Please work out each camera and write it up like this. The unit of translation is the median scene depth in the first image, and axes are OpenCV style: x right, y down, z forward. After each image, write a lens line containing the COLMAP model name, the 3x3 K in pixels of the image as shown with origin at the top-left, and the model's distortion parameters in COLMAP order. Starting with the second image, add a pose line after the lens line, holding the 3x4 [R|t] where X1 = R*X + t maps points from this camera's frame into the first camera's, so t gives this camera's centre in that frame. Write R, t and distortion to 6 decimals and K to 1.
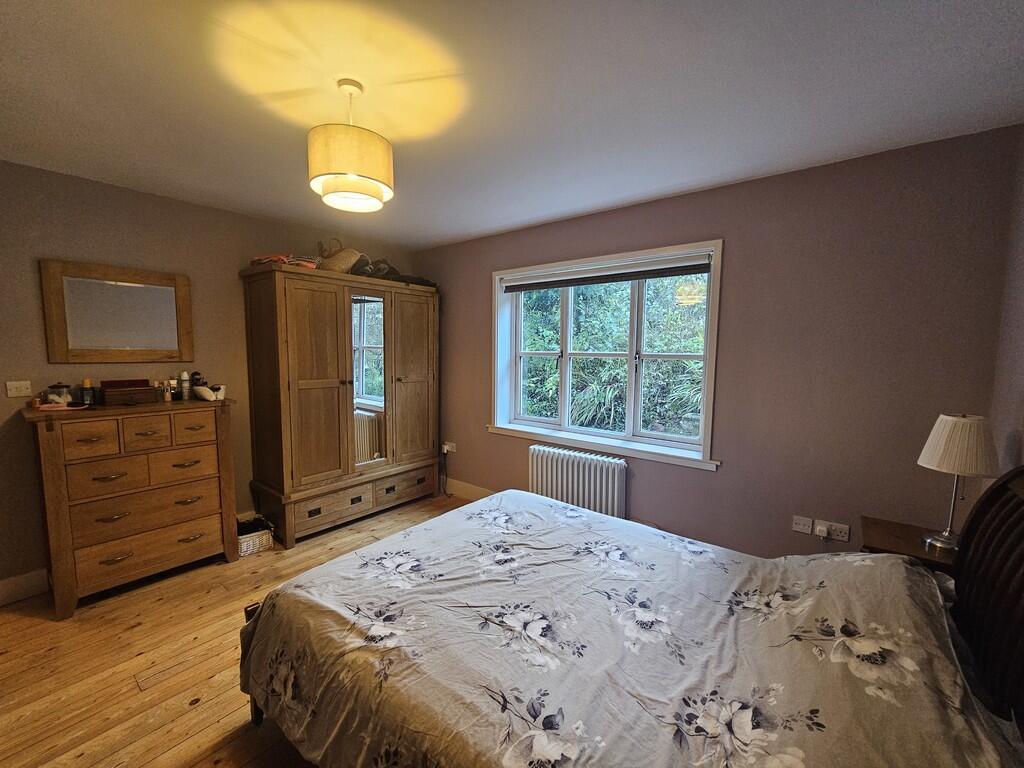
lens RADIAL K [[418.4, 0, 509.0], [0, 418.4, 385.1], [0, 0, 1]] dist [0.000501, -0.000335]
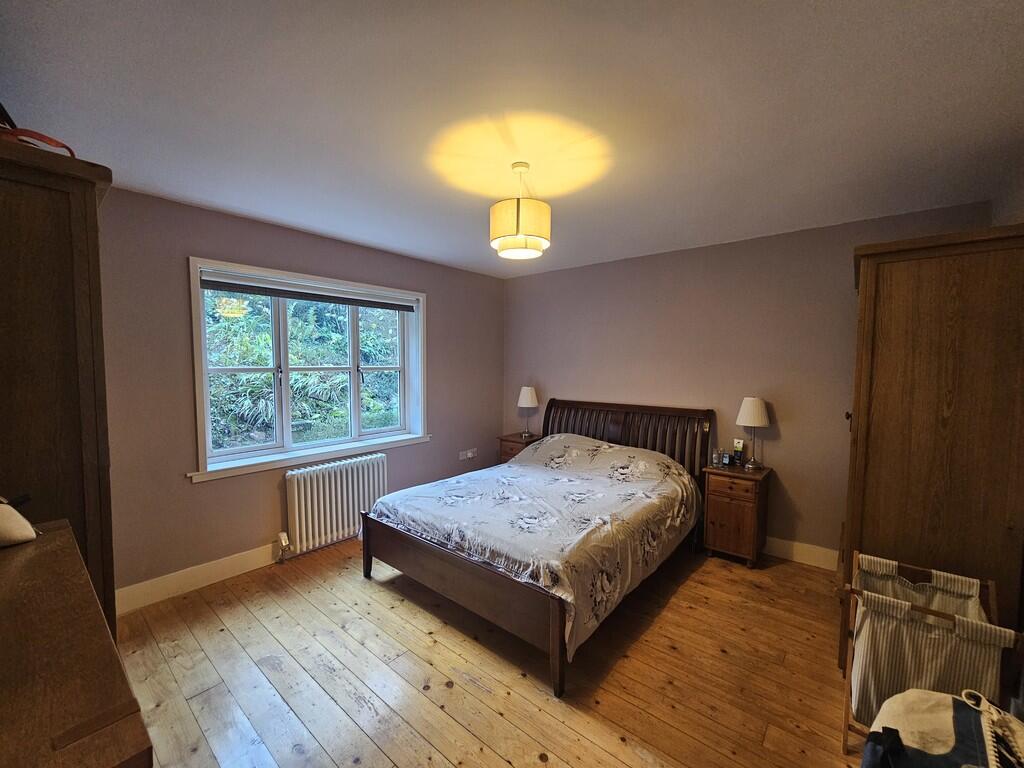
lens RADIAL K [[418.4, 0, 509.0], [0, 418.4, 385.1], [0, 0, 1]] dist [0.000501, -0.000335]
pose [[0.027033, -0.062321, 0.997690, -1.513408], [0.082991, 0.994749, 0.059889, -0.102935], [-0.996184, 0.081181, 0.032064, 0.923144]]
